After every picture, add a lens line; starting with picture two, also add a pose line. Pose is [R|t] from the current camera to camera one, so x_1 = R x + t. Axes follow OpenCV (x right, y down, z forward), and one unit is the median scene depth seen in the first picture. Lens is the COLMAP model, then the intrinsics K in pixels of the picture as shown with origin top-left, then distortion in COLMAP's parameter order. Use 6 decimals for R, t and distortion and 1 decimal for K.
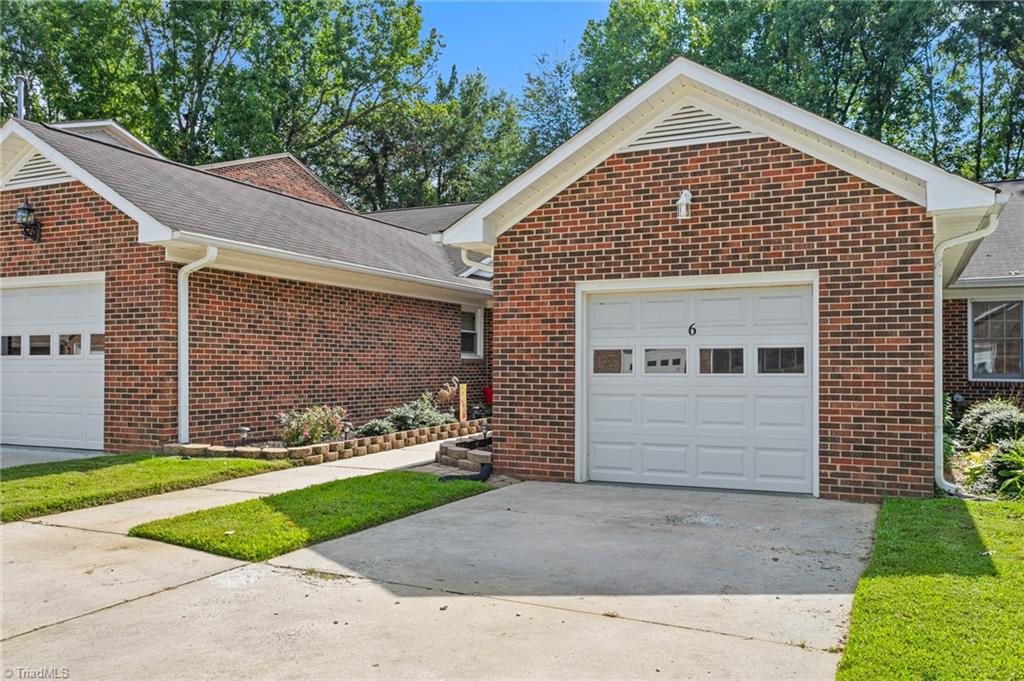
lens RADIAL K [[831.4, 0, 509.1], [0, 831.4, 346.4], [0, 0, 1]] dist [0.016054, -0.005050]
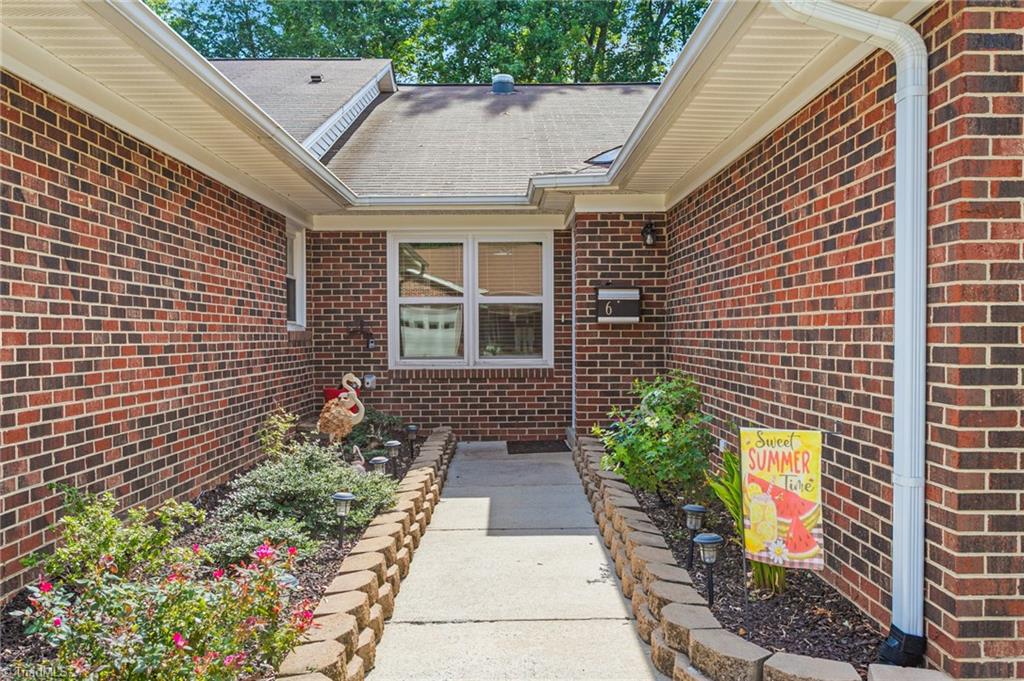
lens RADIAL K [[922.3, 0, 512.0], [0, 922.3, 343.5], [0, 0, 1]] dist [0.028786, 0.002989]
pose [[0.902702, -0.009657, 0.430158, -0.304497], [-0.004919, 0.999451, 0.032760, 0.006583], [-0.430238, -0.031688, 0.902159, 0.833135]]
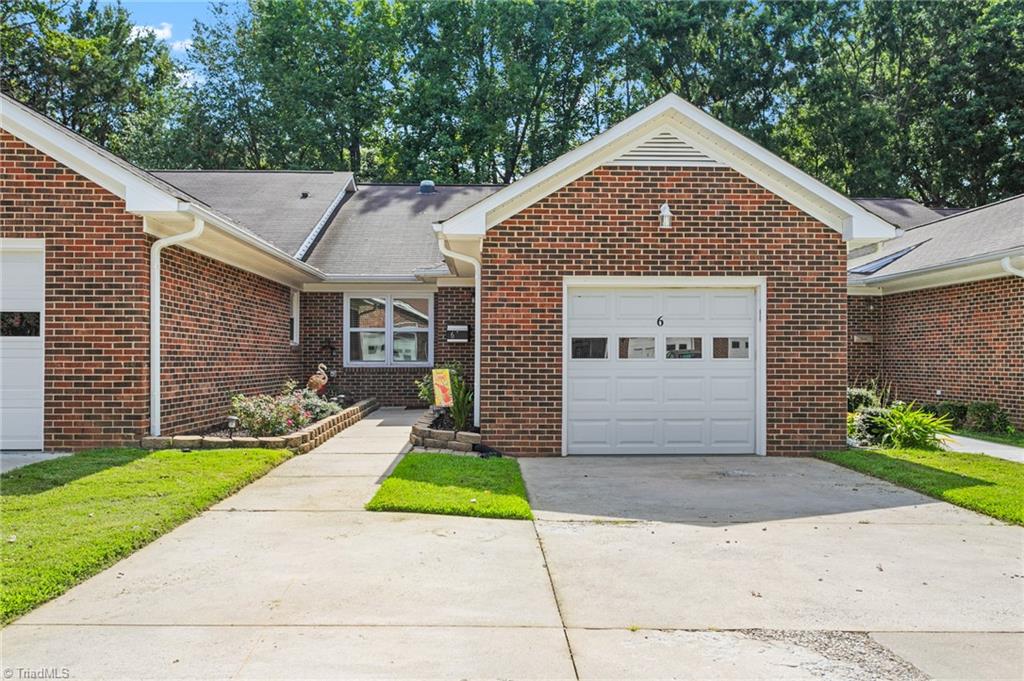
lens RADIAL K [[917.2, 0, 515.3], [0, 917.2, 337.5], [0, 0, 1]] dist [0.007580, 0.011880]
pose [[0.889746, 0.011719, 0.456305, -0.545435], [-0.012740, 0.999918, -0.000838, 0.006151], [-0.456277, -0.005067, 0.889823, -0.063542]]
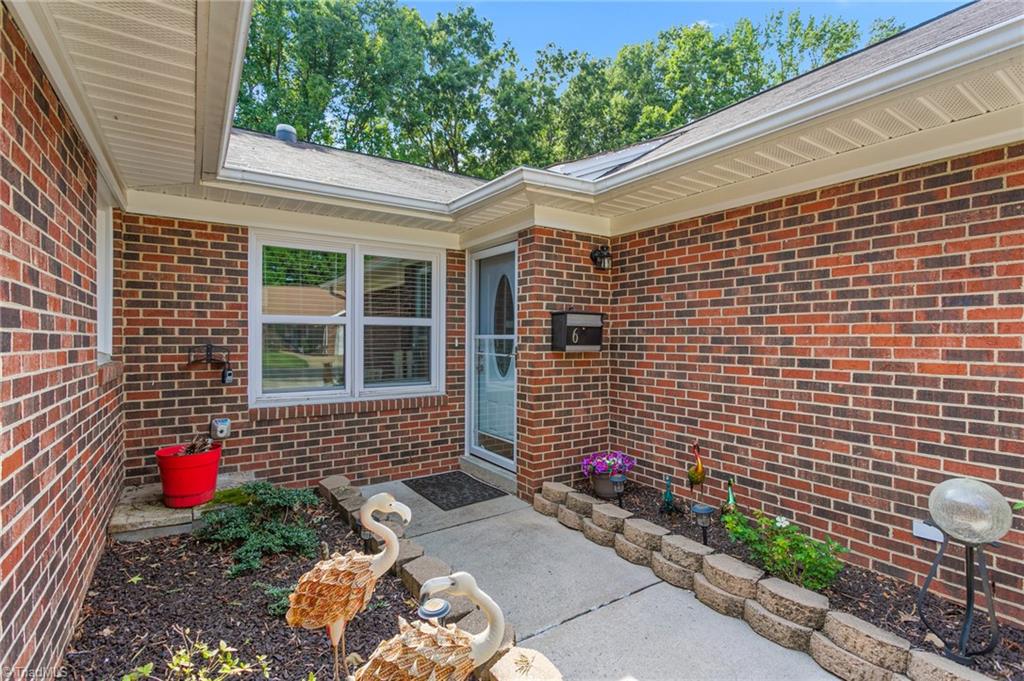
lens RADIAL K [[486.3, 0, 510.6], [0, 486.3, 338.5], [0, 0, 1]] dist [0.004869, 0.000822]
pose [[0.520761, 0.001717, 0.853701, -0.220250], [-0.023124, 0.999659, 0.012096, -0.000239], [-0.853389, -0.026040, 0.520624, 1.444741]]
